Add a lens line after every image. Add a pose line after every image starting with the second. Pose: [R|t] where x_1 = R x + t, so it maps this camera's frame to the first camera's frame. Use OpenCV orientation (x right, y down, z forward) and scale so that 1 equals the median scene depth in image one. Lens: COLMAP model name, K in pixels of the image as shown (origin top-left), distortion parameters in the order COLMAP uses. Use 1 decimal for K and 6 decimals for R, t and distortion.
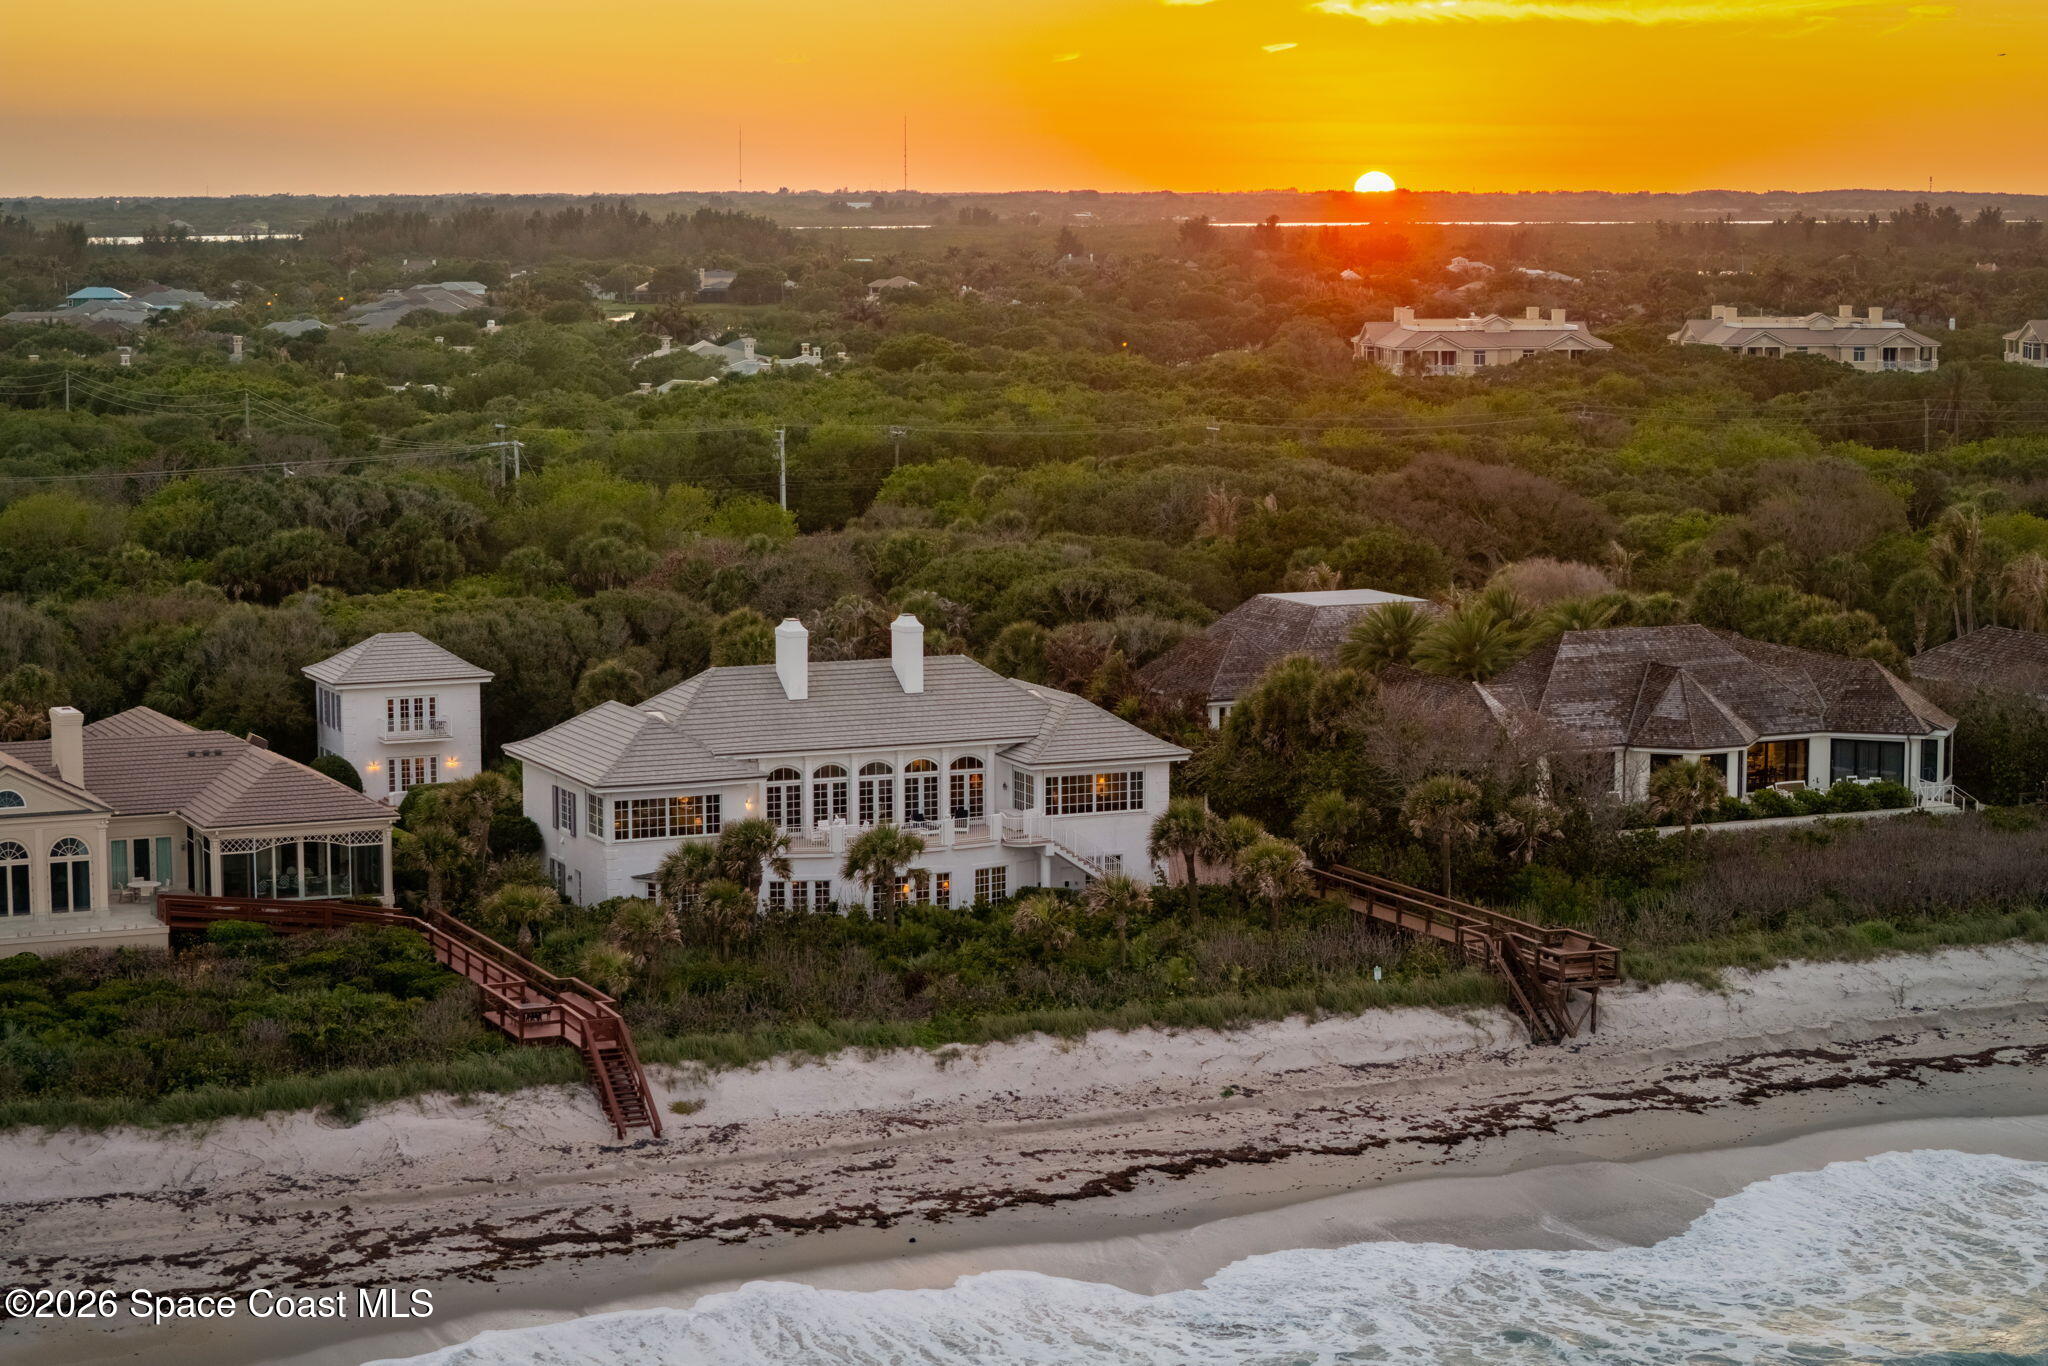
lens RADIAL K [[4101.5, 0, 1024.0], [0, 4101.5, 683.0], [0, 0, 1]] dist [-0.360213, 3.024808]
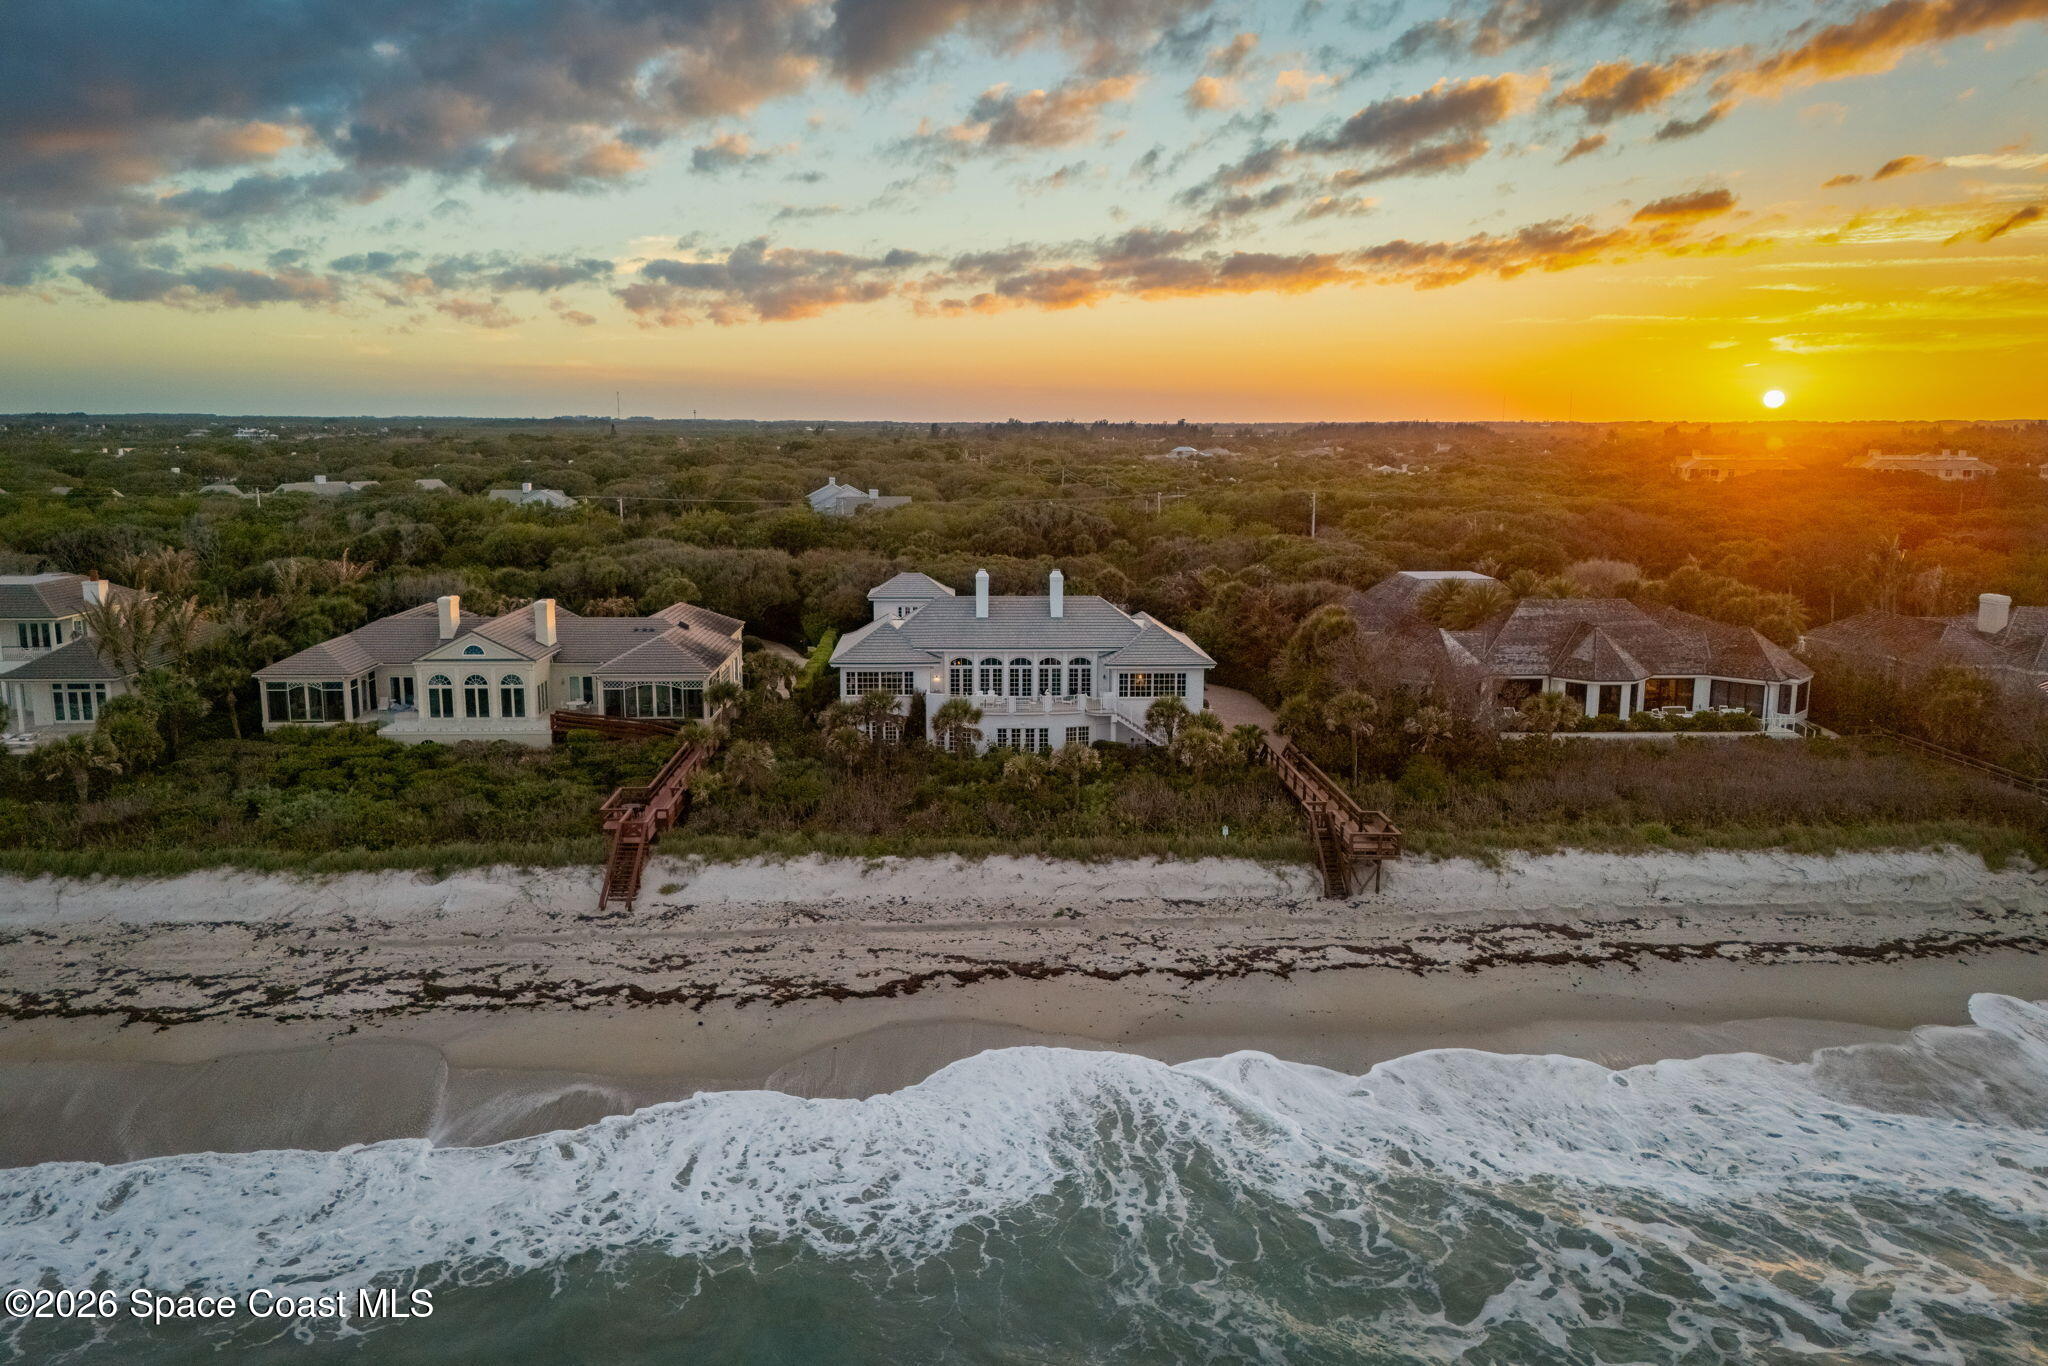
lens RADIAL K [[1504.2, 0, 1022.5], [0, 1504.2, 661.9], [0, 0, 1]] dist [0.100817, -0.115837]
pose [[0.932584, 0.062039, -0.355583, 0.199253], [-0.048556, 0.997727, 0.046728, -0.008105], [0.357673, -0.026312, 0.933476, 0.478845]]
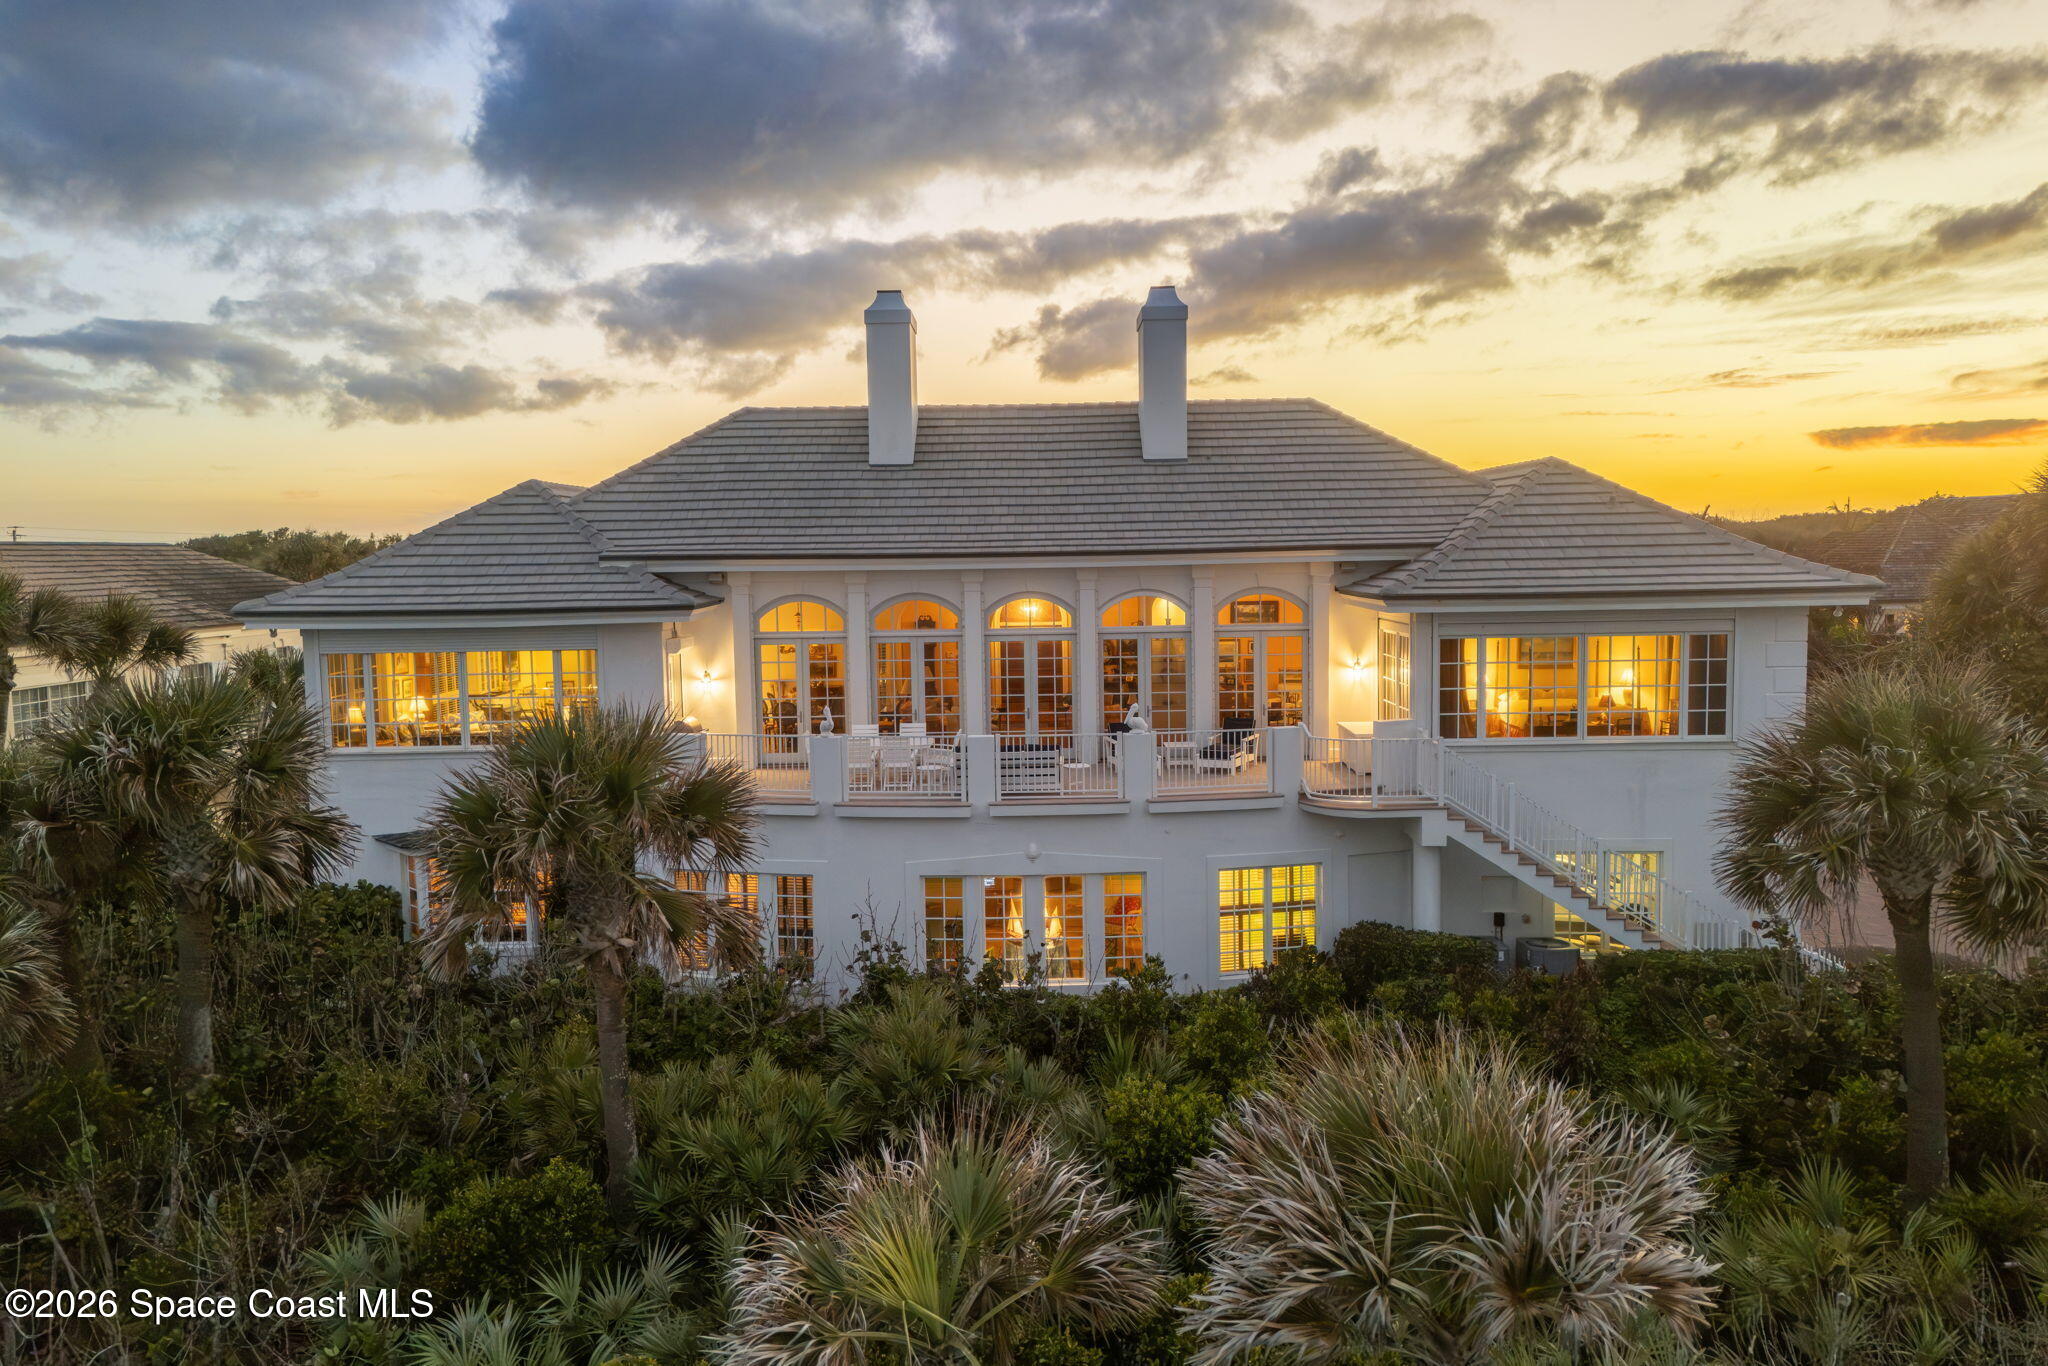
lens RADIAL K [[1483.2, 0, 1062.1], [0, 1483.2, 681.8], [0, 0, 1]] dist [0.000454, 0.000050]
pose [[0.915899, 0.023155, -0.400740, 0.031122], [-0.035039, 0.999136, -0.022351, 0.034838], [0.399876, 0.034512, 0.915919, 0.952061]]
